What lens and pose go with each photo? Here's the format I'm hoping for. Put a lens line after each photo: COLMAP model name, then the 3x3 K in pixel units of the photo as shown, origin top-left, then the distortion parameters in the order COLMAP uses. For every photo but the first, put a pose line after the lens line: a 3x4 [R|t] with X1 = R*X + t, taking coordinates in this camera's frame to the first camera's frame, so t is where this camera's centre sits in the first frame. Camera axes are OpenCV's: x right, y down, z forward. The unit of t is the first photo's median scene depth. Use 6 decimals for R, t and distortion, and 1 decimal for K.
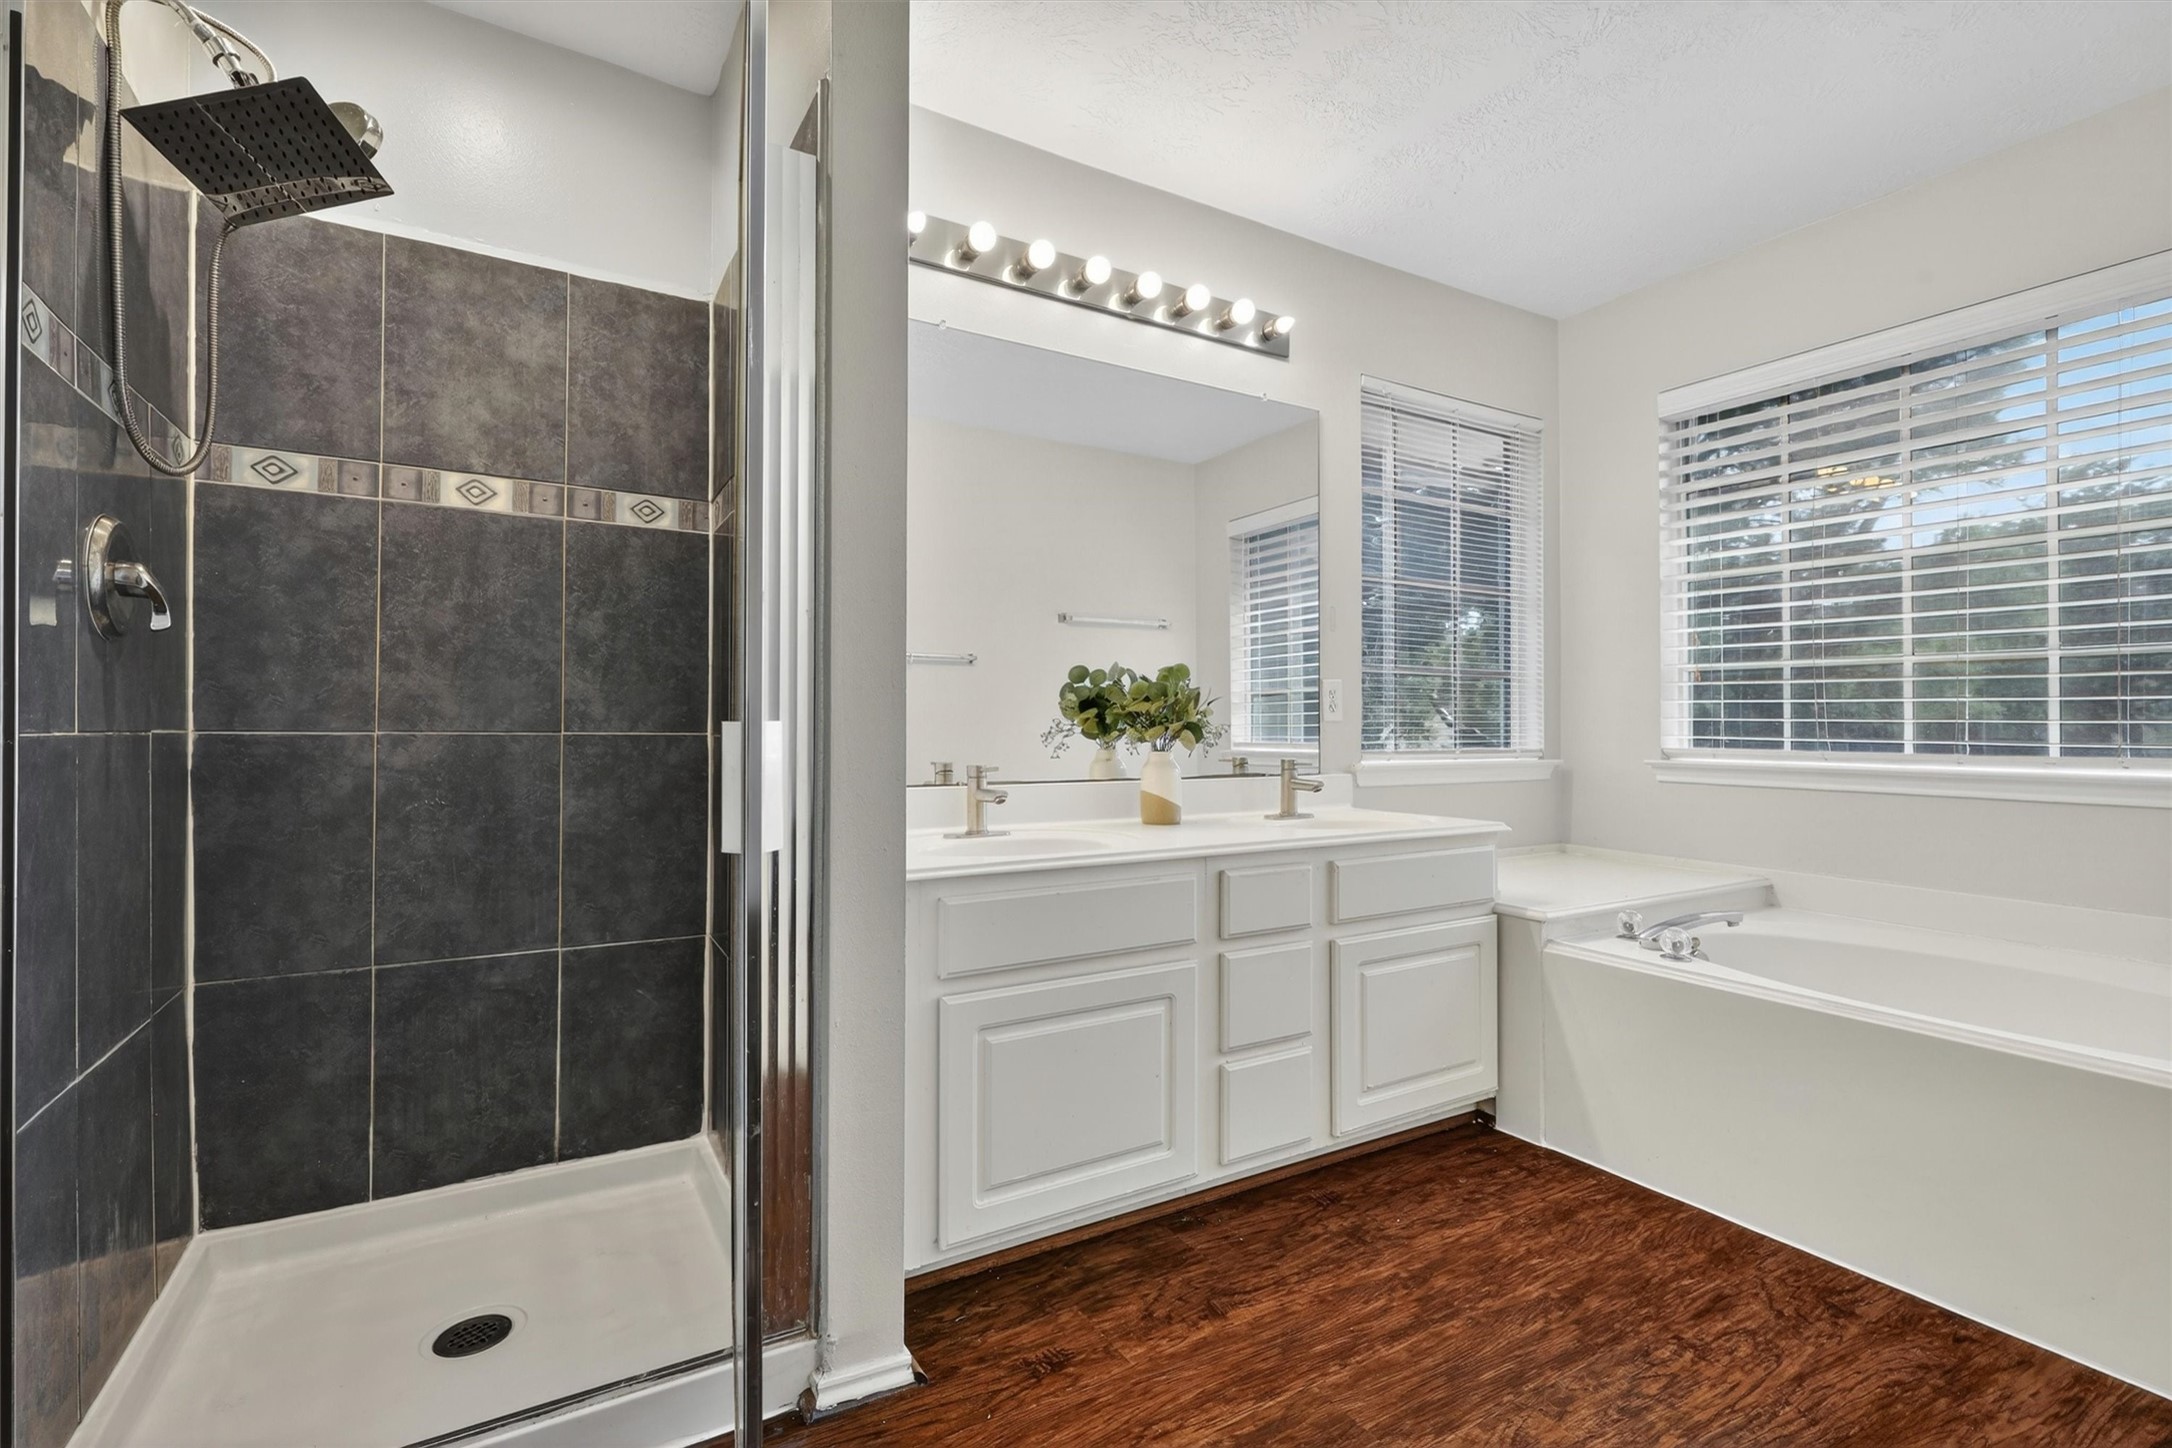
lens RADIAL K [[988.4, 0, 1084.0], [0, 988.4, 722.7], [0, 0, 1]] dist [0.001886, -0.000002]
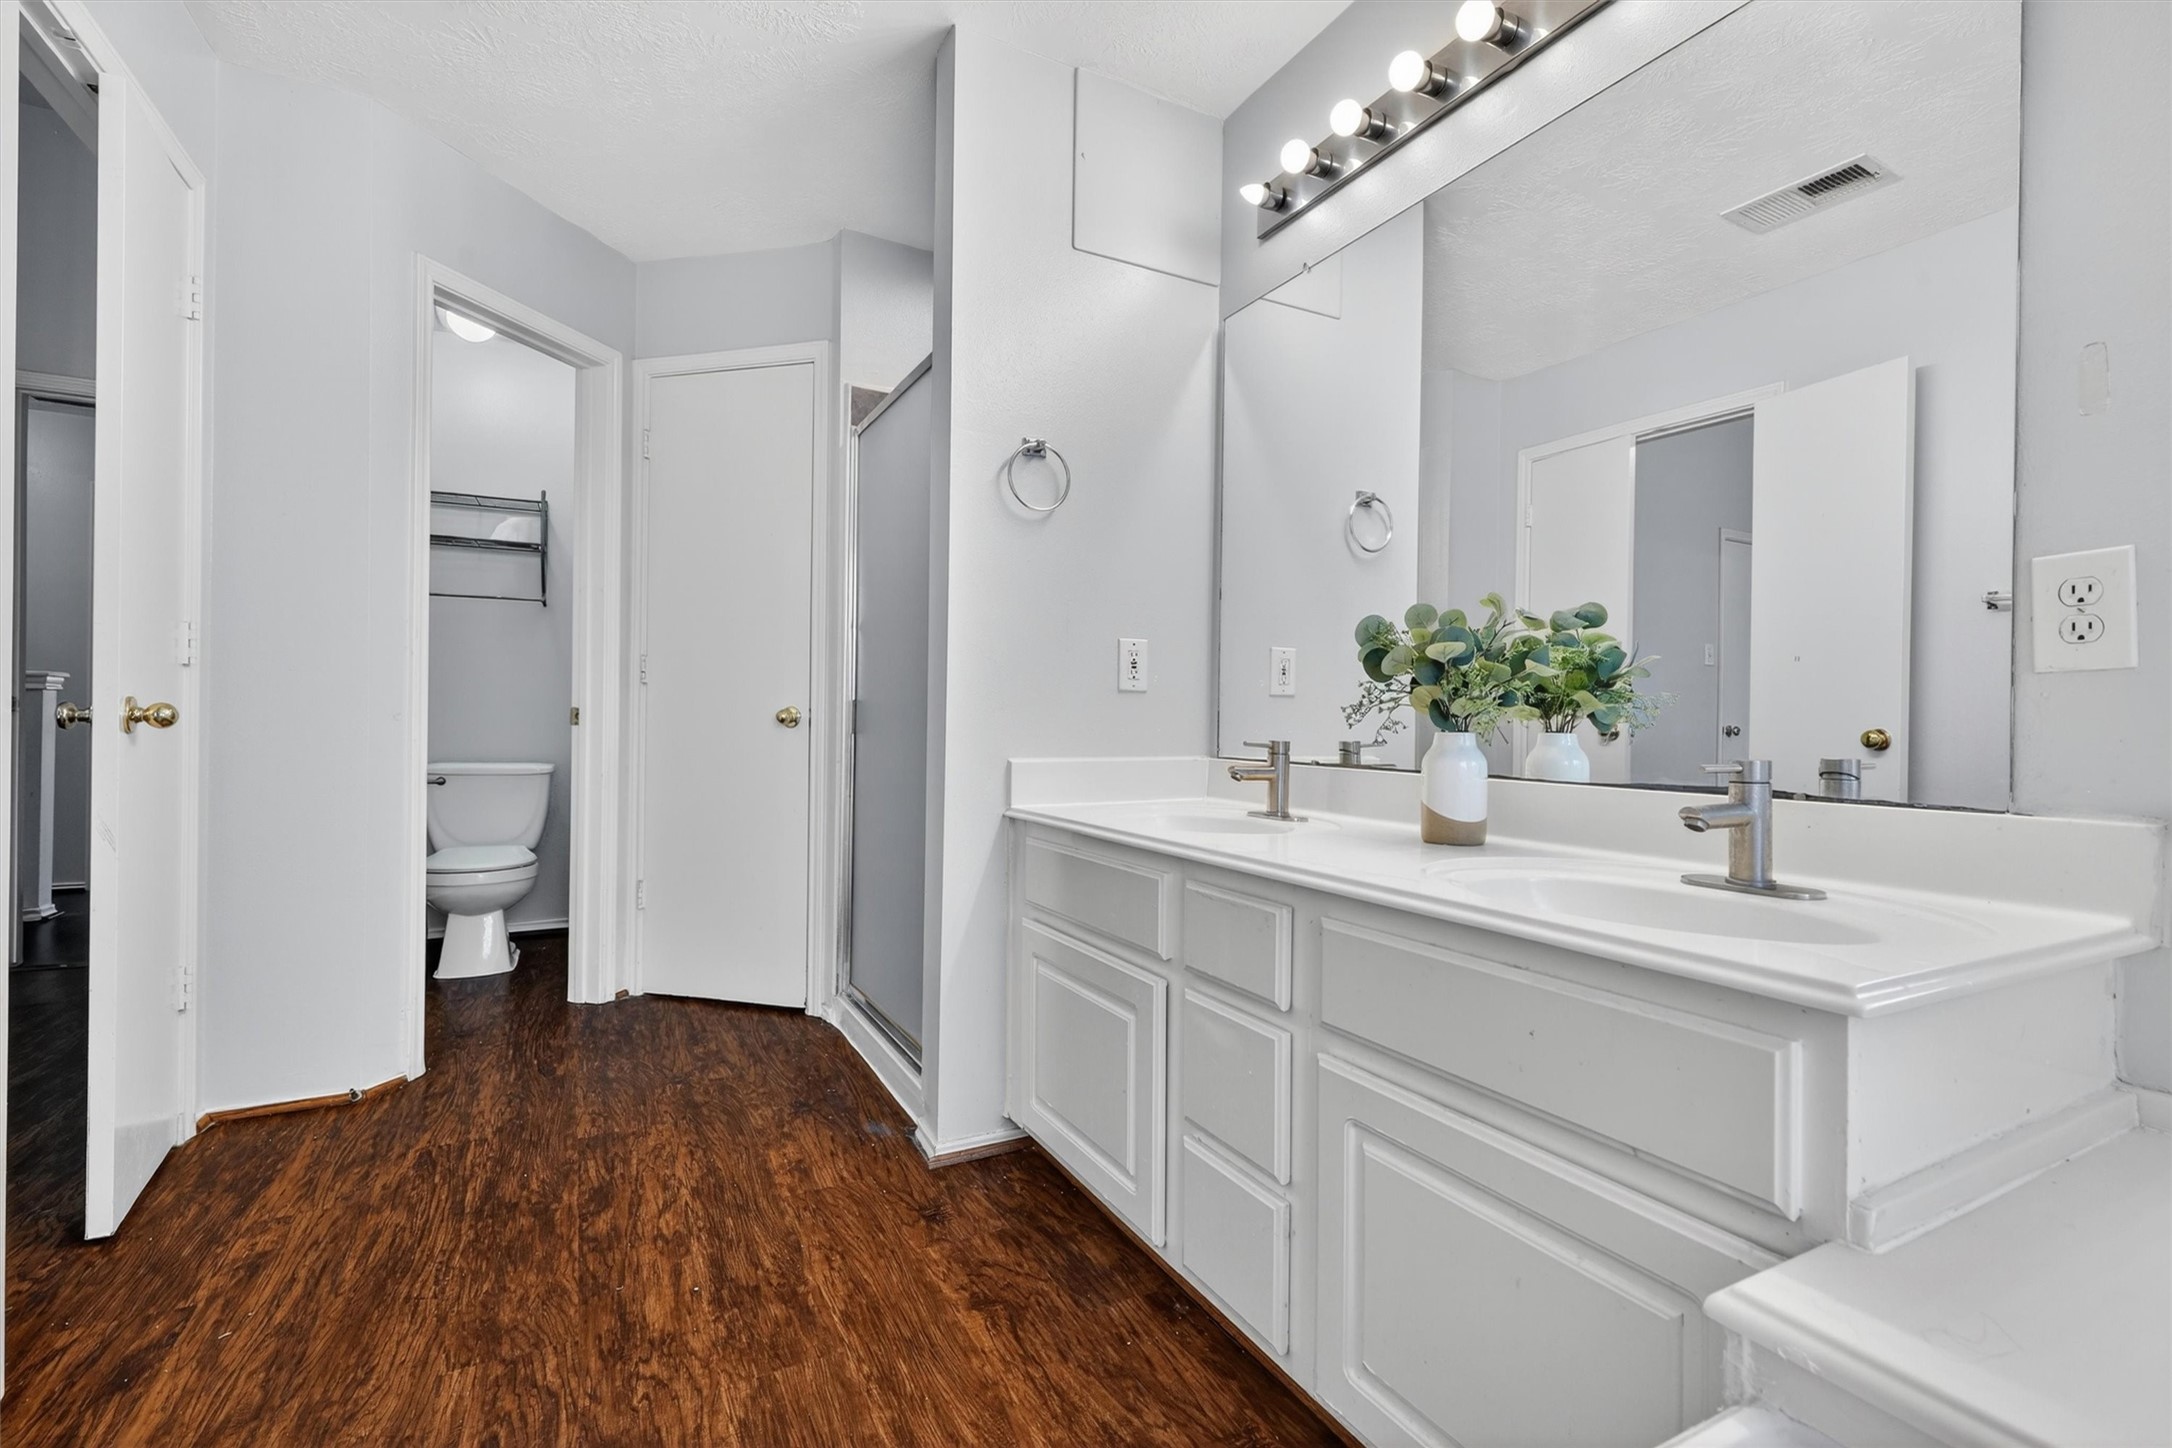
lens RADIAL K [[988.4, 0, 1085.3], [0, 988.4, 717.0], [0, 0, 1]] dist [0.001886, -0.000002]
pose [[-0.057483, -0.002845, -0.998342, 1.072878], [-0.010453, 0.999943, -0.002248, 0.034618], [0.998292, 0.010307, -0.057509, 1.146084]]
